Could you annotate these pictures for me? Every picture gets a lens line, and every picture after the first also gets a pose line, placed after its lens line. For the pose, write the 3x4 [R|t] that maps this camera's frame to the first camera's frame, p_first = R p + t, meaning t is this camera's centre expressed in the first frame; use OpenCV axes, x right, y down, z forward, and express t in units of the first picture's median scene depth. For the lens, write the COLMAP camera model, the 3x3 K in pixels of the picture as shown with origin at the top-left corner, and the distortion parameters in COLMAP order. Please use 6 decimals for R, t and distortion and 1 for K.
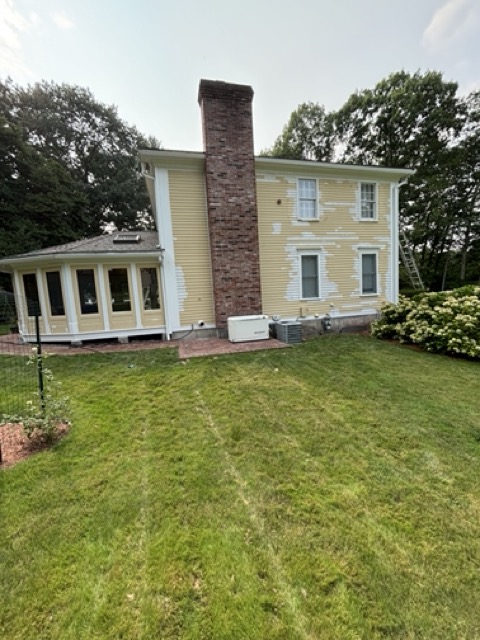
lens RADIAL K [[271.1, 0, 240.0], [0, 271.1, 320.0], [0, 0, 1]] dist [-0.029618, 0.019391]
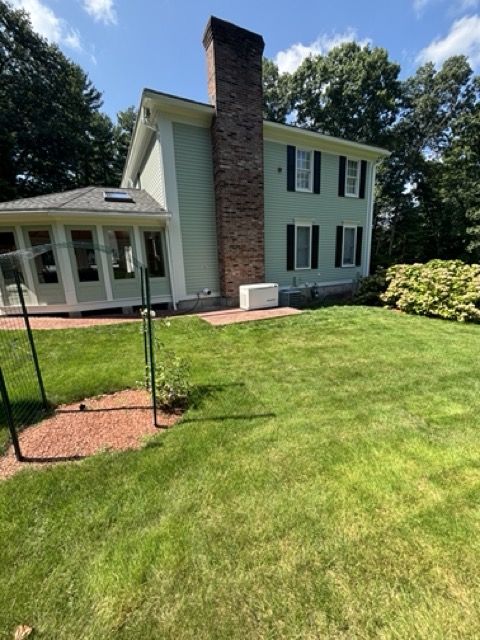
lens RADIAL K [[271.1, 0, 240.0], [0, 271.1, 320.0], [0, 0, 1]] dist [-0.029618, 0.019391]
pose [[0.974803, -0.027185, 0.221404, -0.254348], [0.002854, 0.993985, 0.109482, 0.006482], [-0.223048, -0.106092, 0.969017, 0.006477]]
